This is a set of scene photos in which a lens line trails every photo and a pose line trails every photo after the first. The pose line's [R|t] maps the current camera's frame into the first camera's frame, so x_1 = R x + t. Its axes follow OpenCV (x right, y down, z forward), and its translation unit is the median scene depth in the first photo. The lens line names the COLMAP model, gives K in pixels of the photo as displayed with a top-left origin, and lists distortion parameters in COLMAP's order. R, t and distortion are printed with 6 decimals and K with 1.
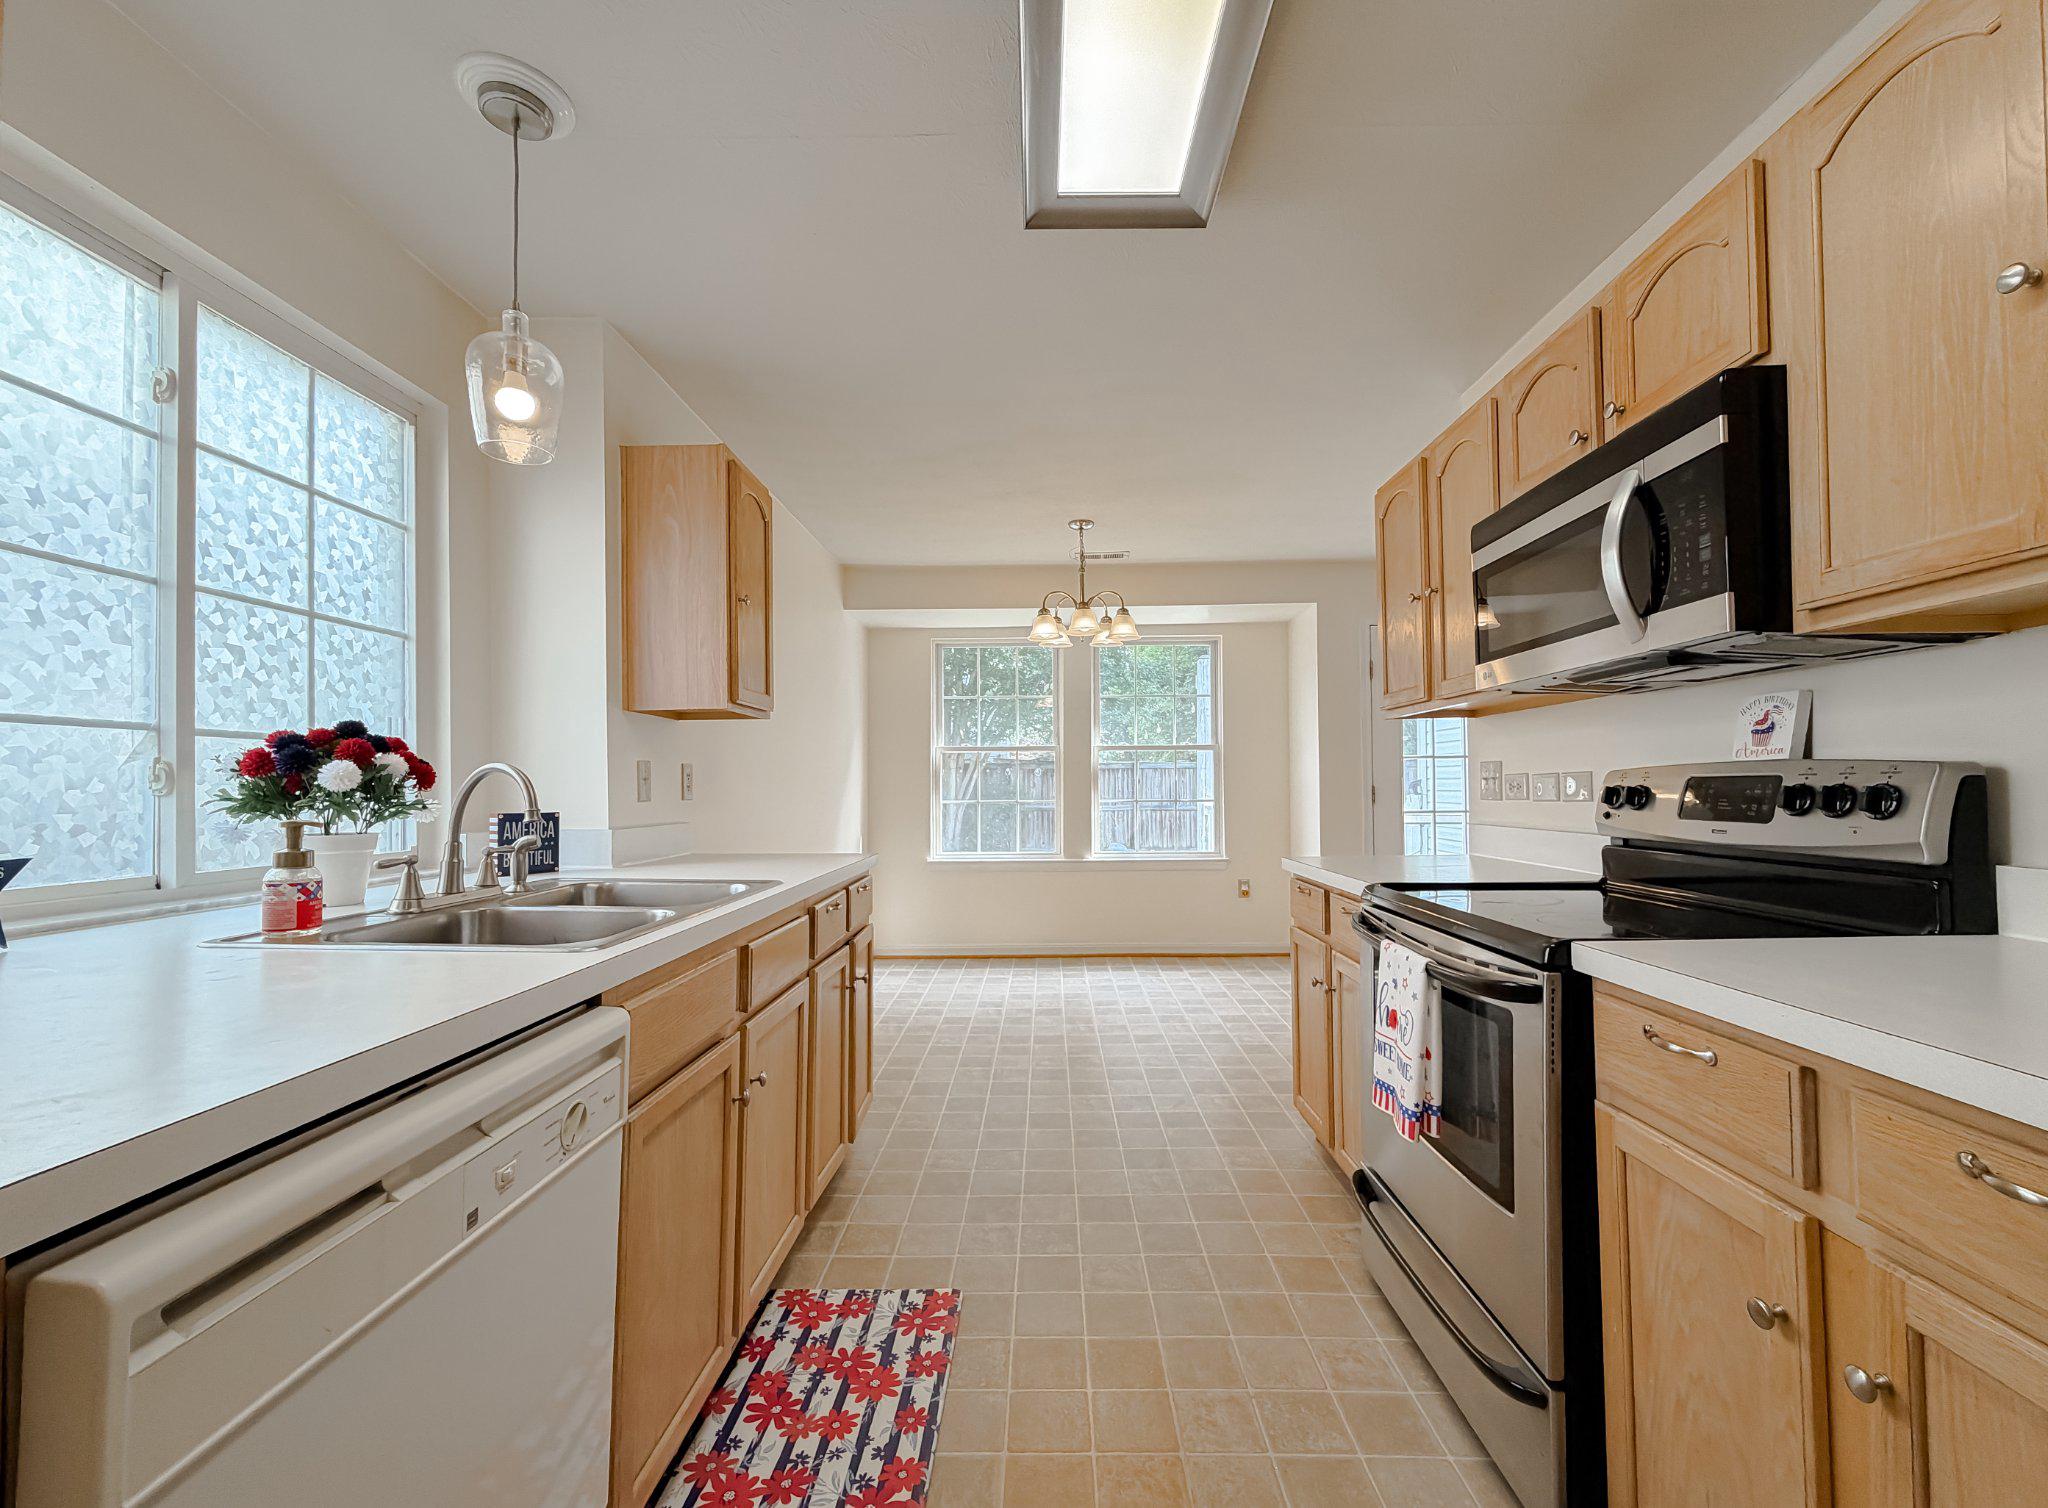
lens RADIAL K [[835.6, 0, 1043.8], [0, 835.6, 770.4], [0, 0, 1]] dist [-0.000309, -0.000080]
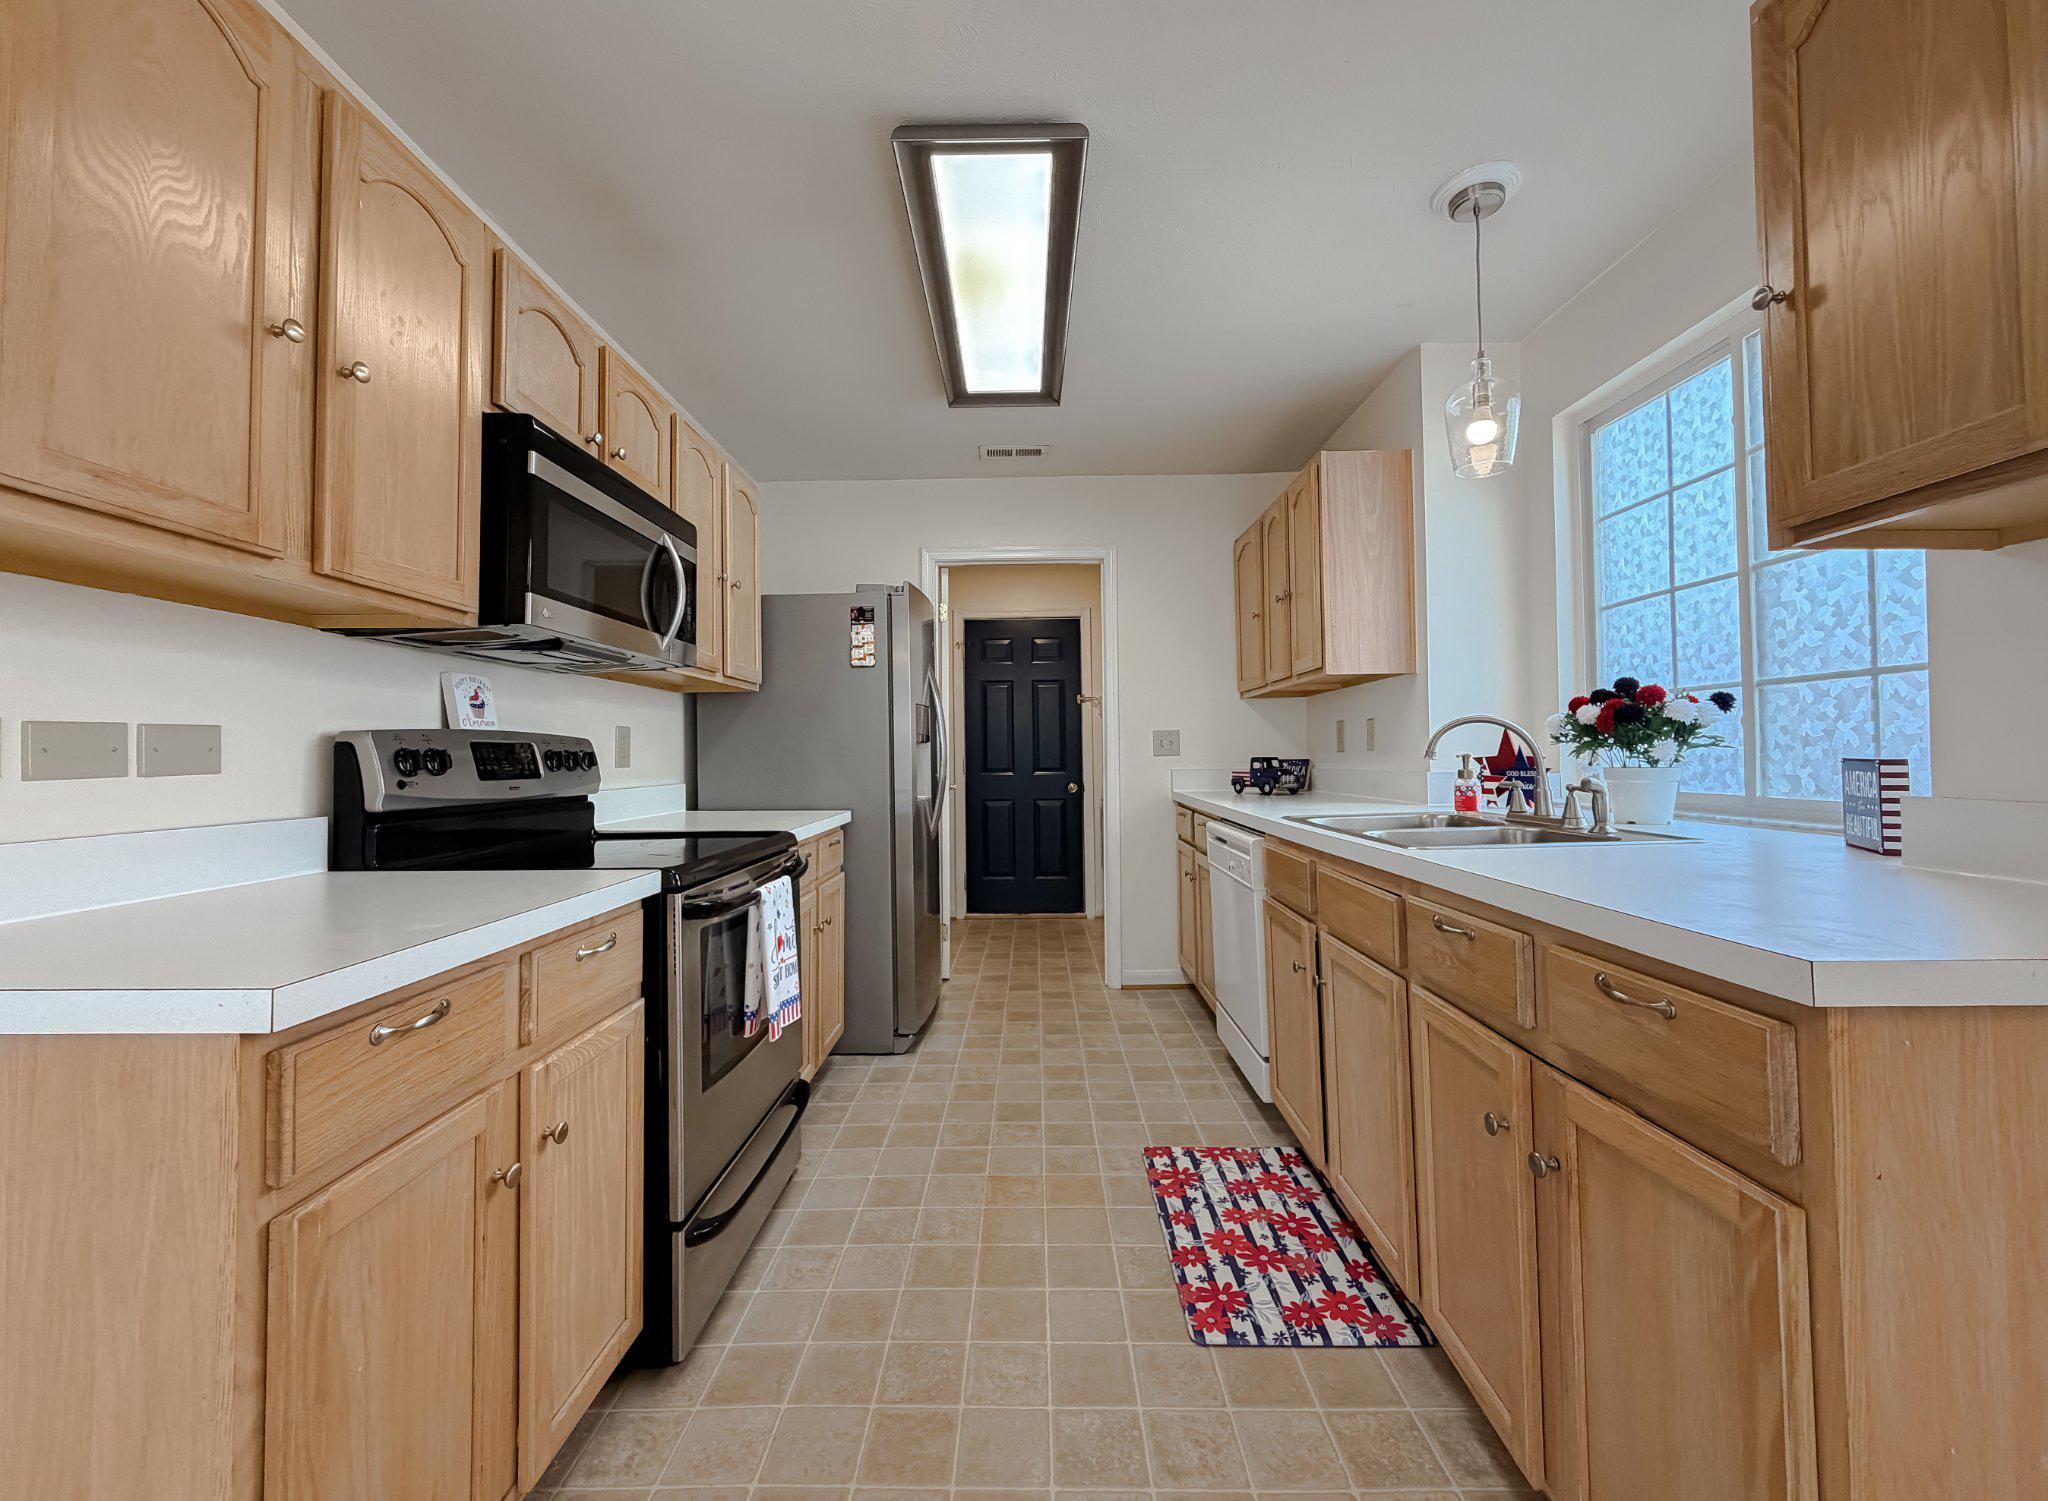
lens RADIAL K [[820.5, 0, 1015.0], [0, 820.5, 733.8], [0, 0, 1]] dist [-0.000137, -0.000021]
pose [[-0.999682, 0.020085, 0.015243, 0.059729], [0.019337, 0.998673, -0.047732, 0.059409], [-0.016181, -0.047422, -0.998744, 1.993516]]
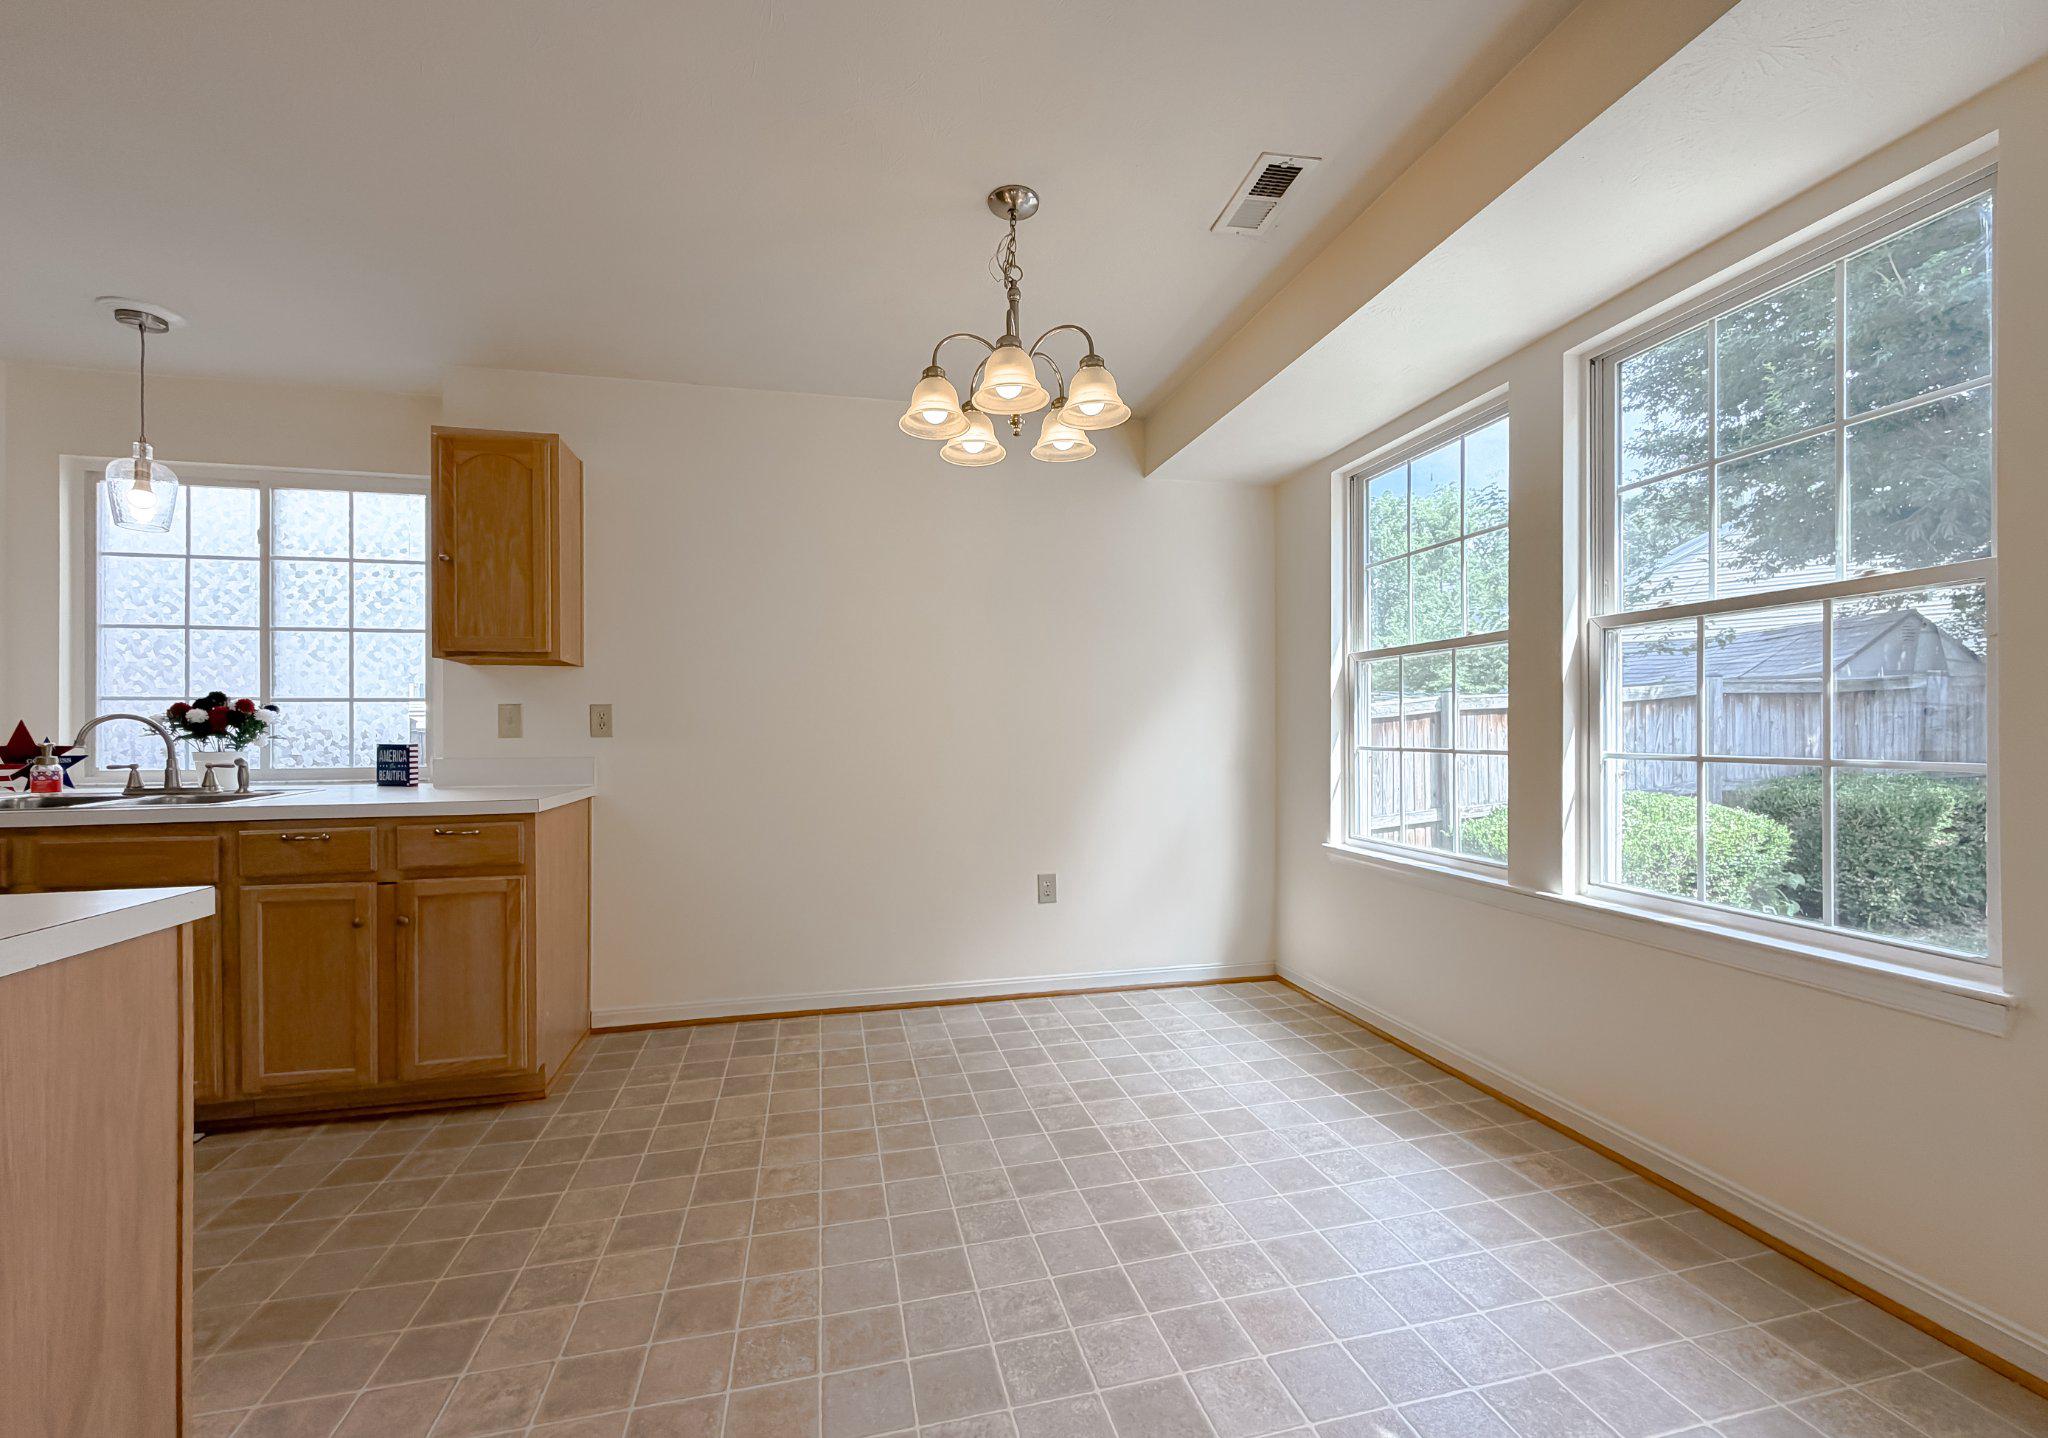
lens RADIAL K [[840.1, 0, 1022.6], [0, 840.1, 729.7], [0, 0, 1]] dist [-0.001452, -0.000073]
pose [[0.237184, 0.004150, -0.971456, 1.264269], [0.023806, 0.999666, 0.010082, 0.044773], [0.971173, -0.025518, 0.237006, 2.052093]]
